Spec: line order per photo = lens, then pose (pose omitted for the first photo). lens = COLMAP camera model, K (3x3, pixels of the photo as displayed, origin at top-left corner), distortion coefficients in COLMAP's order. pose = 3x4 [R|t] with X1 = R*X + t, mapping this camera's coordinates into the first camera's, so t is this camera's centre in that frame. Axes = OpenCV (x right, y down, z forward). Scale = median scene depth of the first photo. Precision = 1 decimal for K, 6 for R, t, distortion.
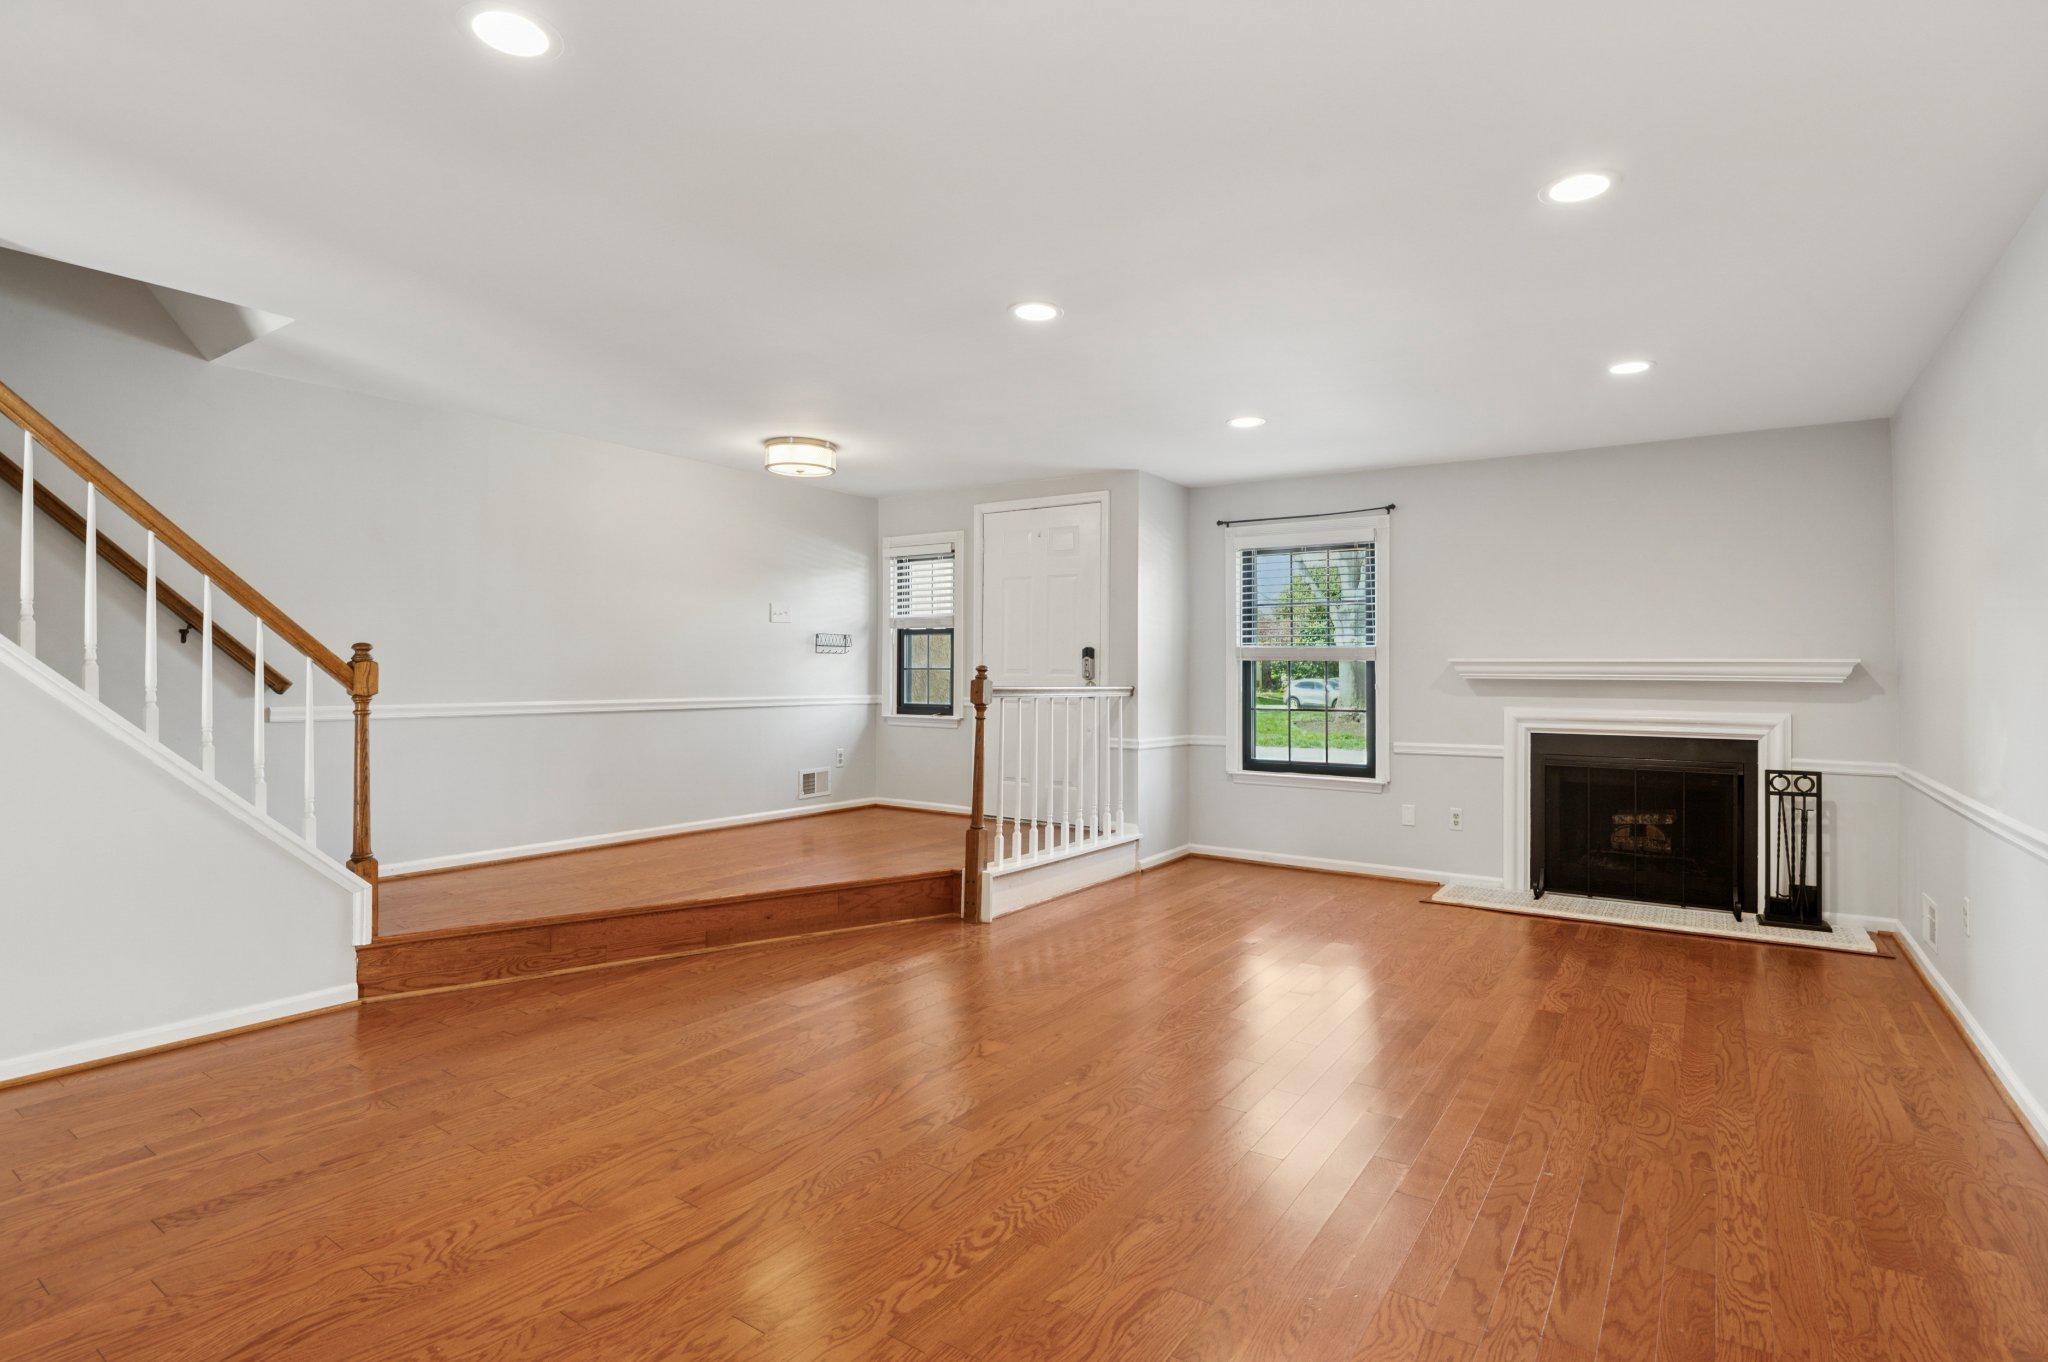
lens RADIAL K [[998.5, 0, 1037.4], [0, 998.5, 678.0], [0, 0, 1]] dist [-0.014234, -0.000325]
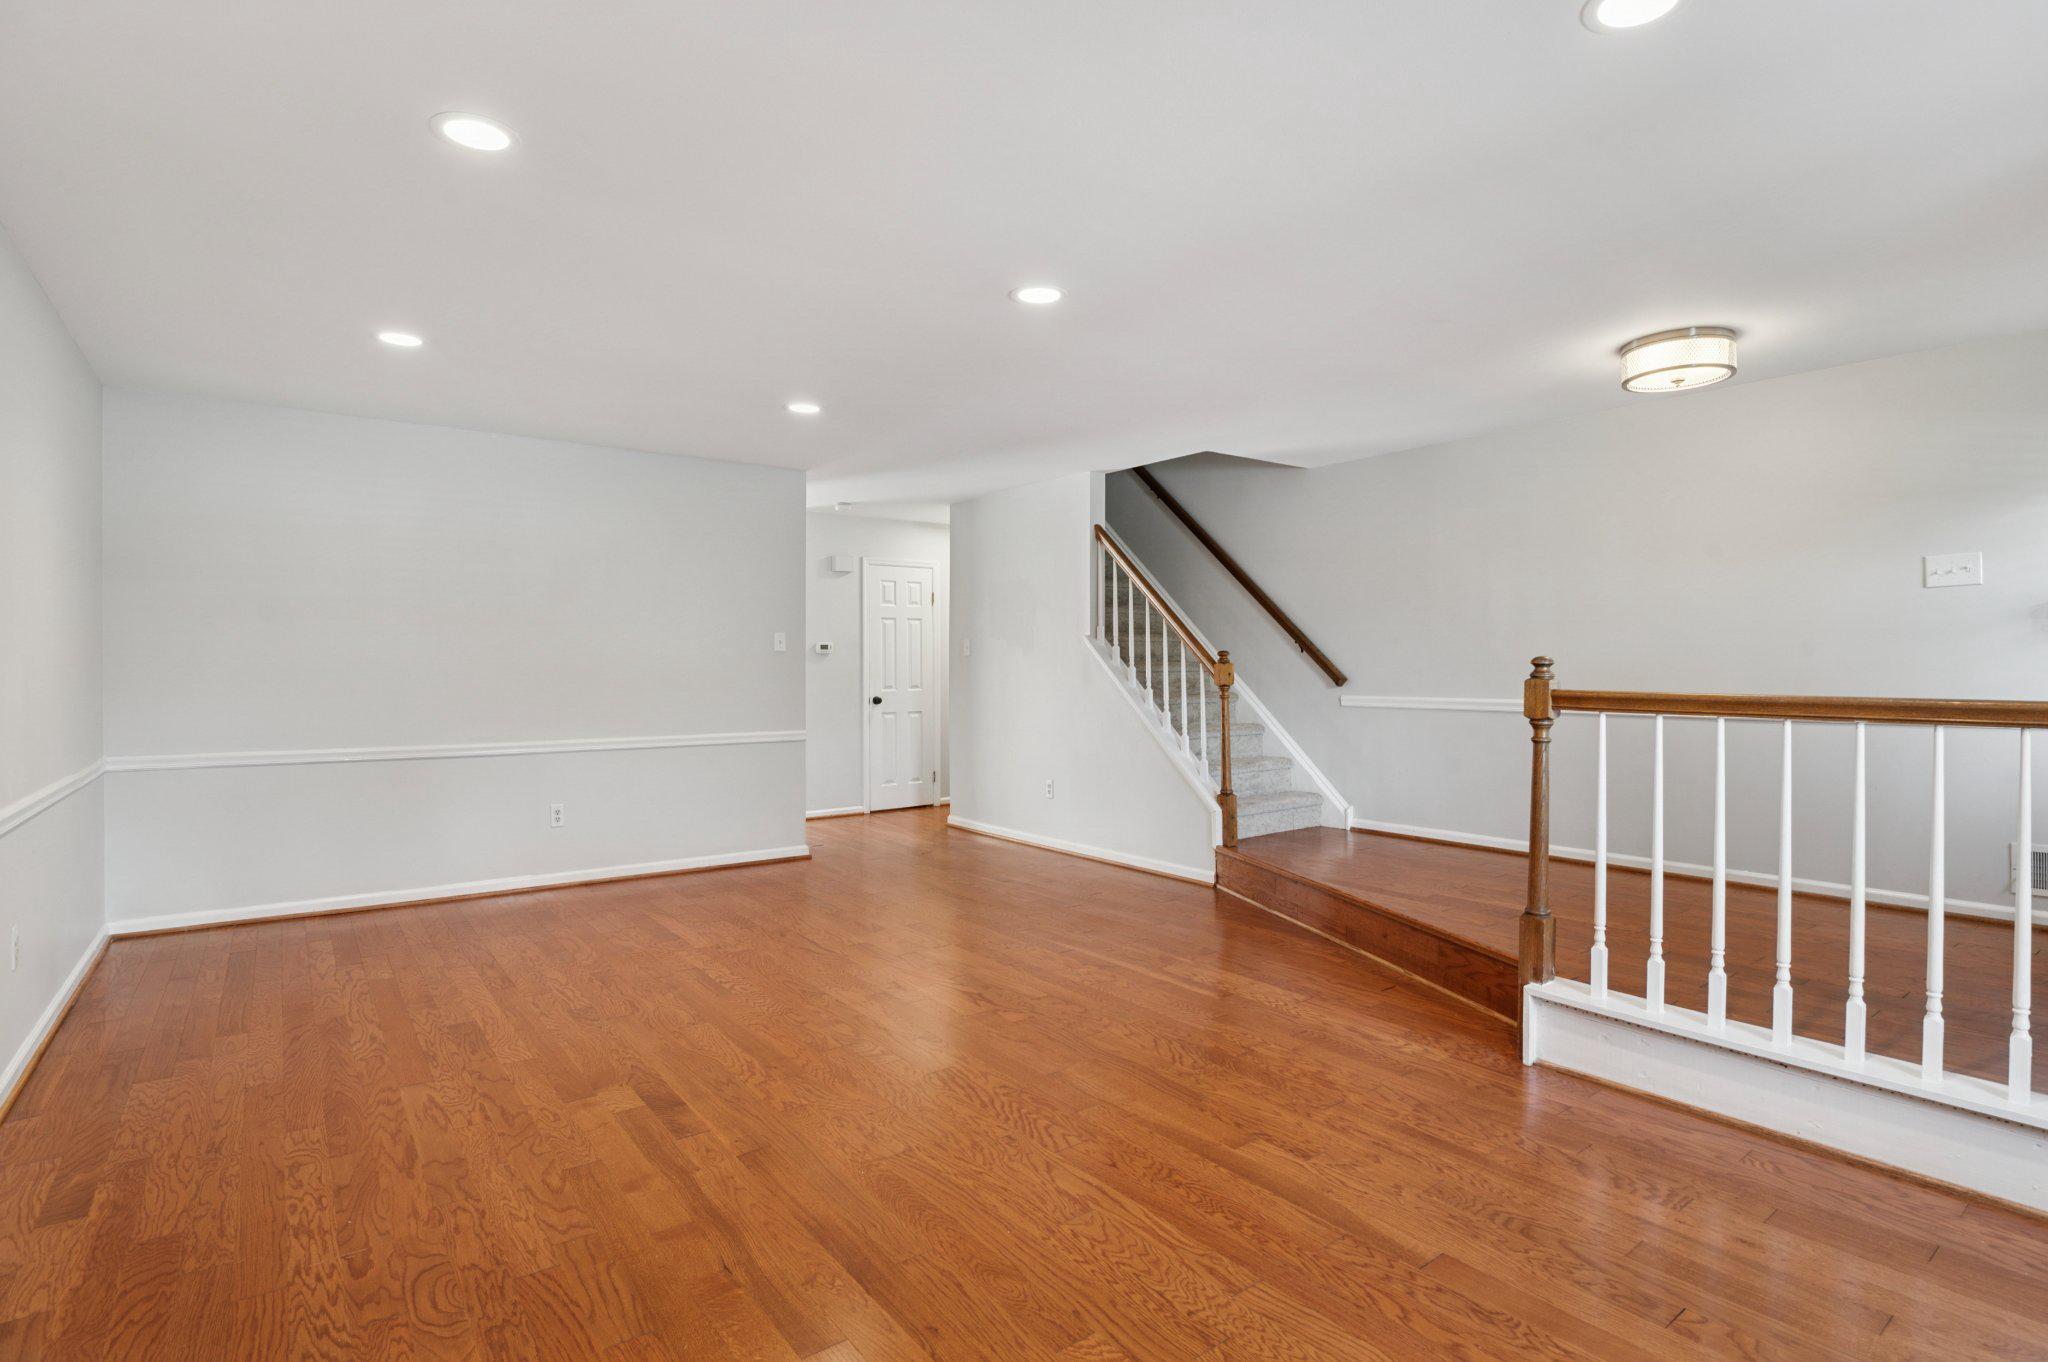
lens RADIAL K [[998.5, 0, 1037.0], [0, 998.5, 682.1], [0, 0, 1]] dist [-0.014234, -0.000325]
pose [[-0.312605, 0.007999, -0.949849, 1.213300], [-0.006591, 0.999922, 0.010590, -0.001850], [0.949860, 0.009571, -0.312528, 1.705600]]
